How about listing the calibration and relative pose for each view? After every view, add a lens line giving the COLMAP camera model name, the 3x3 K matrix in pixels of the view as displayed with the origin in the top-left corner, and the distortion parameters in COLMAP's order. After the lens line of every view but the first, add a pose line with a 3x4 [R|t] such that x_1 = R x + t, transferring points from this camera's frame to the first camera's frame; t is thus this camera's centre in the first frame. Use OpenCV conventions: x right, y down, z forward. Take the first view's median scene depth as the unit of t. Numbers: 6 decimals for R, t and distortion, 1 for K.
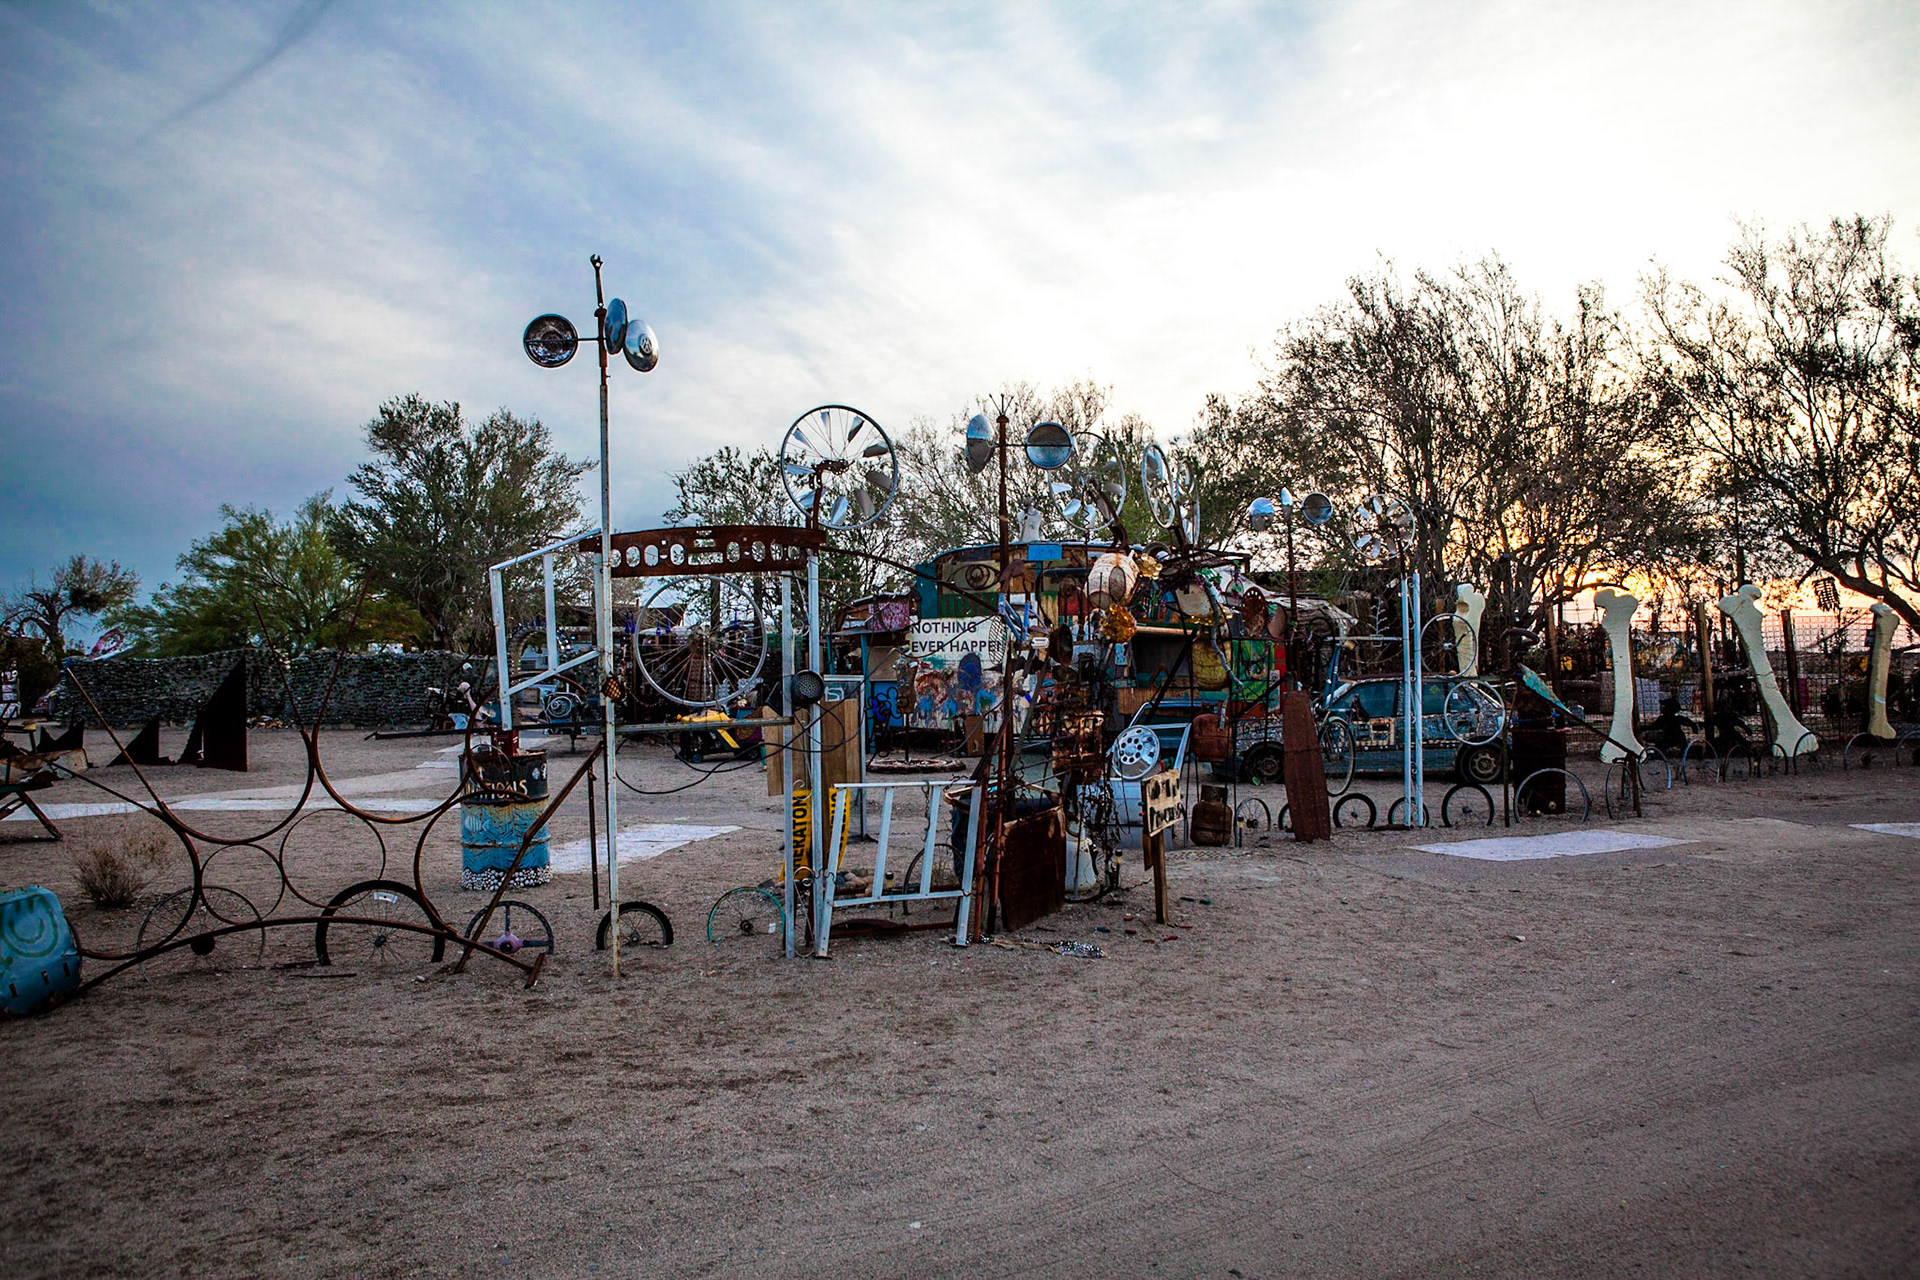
lens RADIAL K [[1433.2, 0, 972.6], [0, 1433.2, 644.0], [0, 0, 1]] dist [-0.099379, 0.096305]
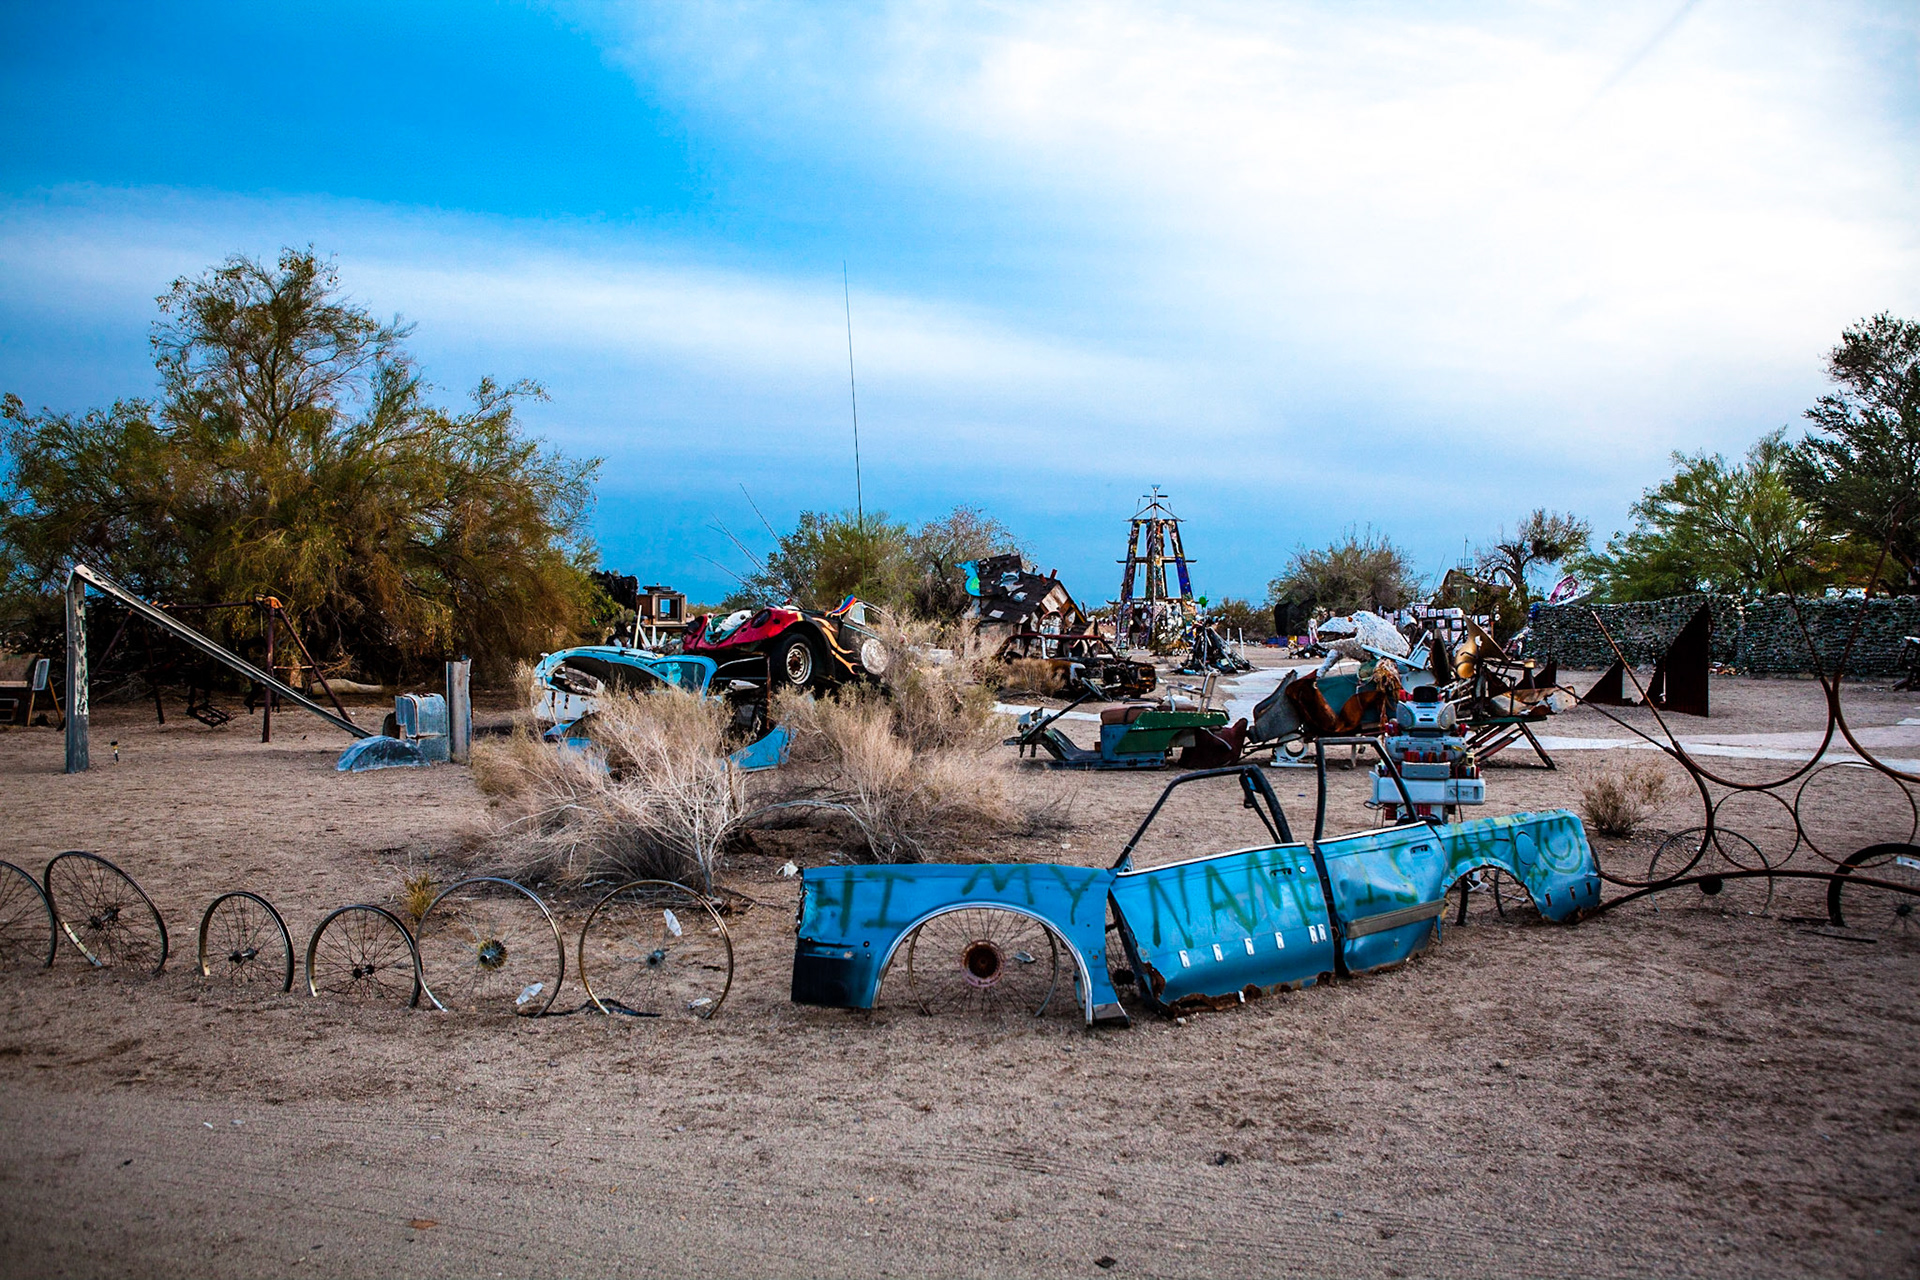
lens RADIAL K [[1433.2, 0, 972.6], [0, 1433.2, 644.0], [0, 0, 1]] dist [-0.099379, 0.096305]
pose [[0.584155, 0.023904, -0.811290, -0.025281], [0.007395, 0.999368, 0.034771, 0.000595], [0.811608, -0.026311, 0.583609, -0.014234]]
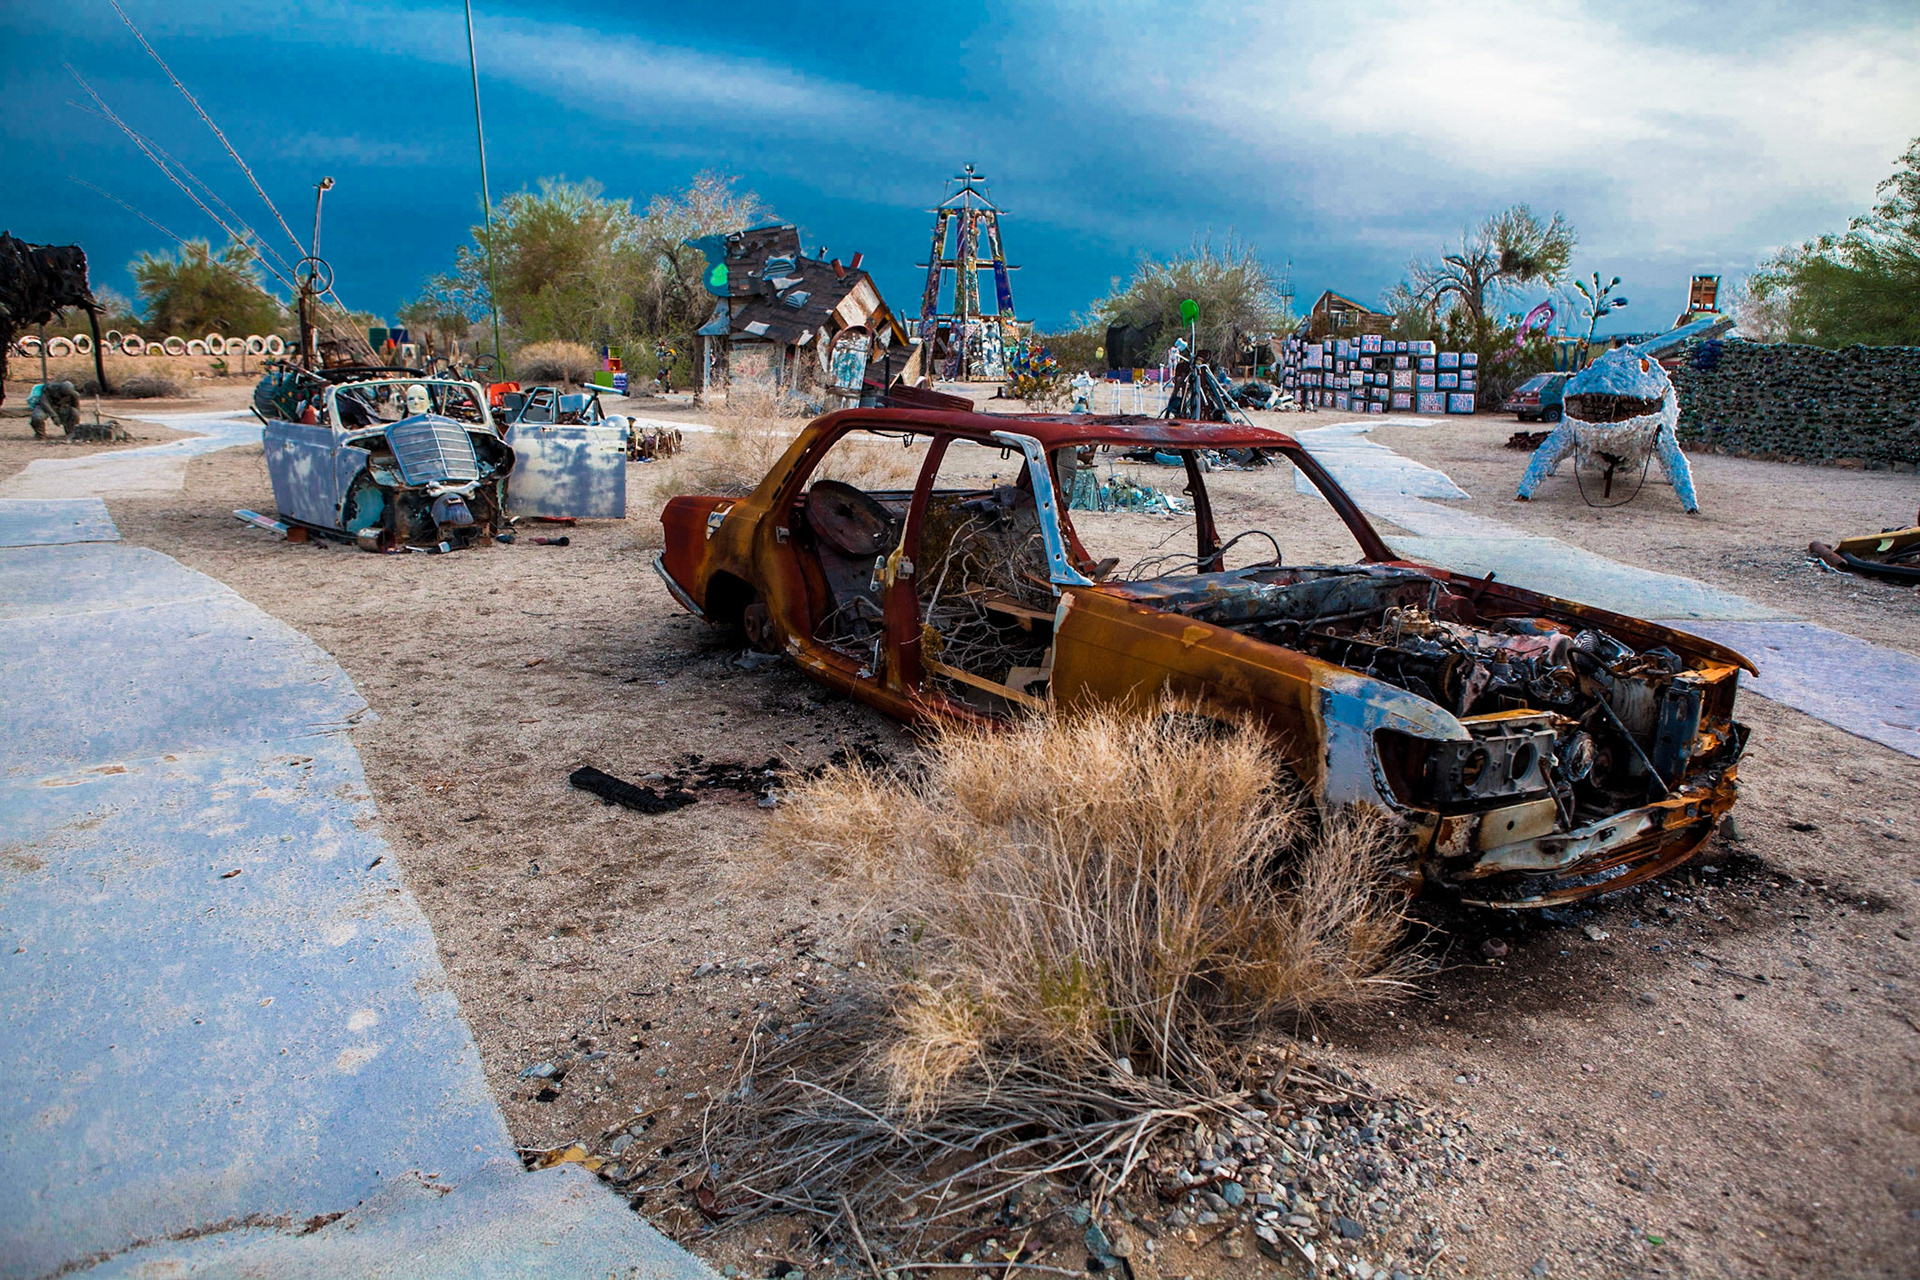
lens RADIAL K [[1333.1, 0, 960.0], [0, 1333.1, 640.0], [0, 0, 1]] dist [-0.109544, 0.080725]
pose [[0.709590, 0.180731, -0.681042, -1.499477], [-0.019992, 0.971320, 0.236934, 0.034274], [0.704331, -0.154511, 0.692853, 1.083024]]
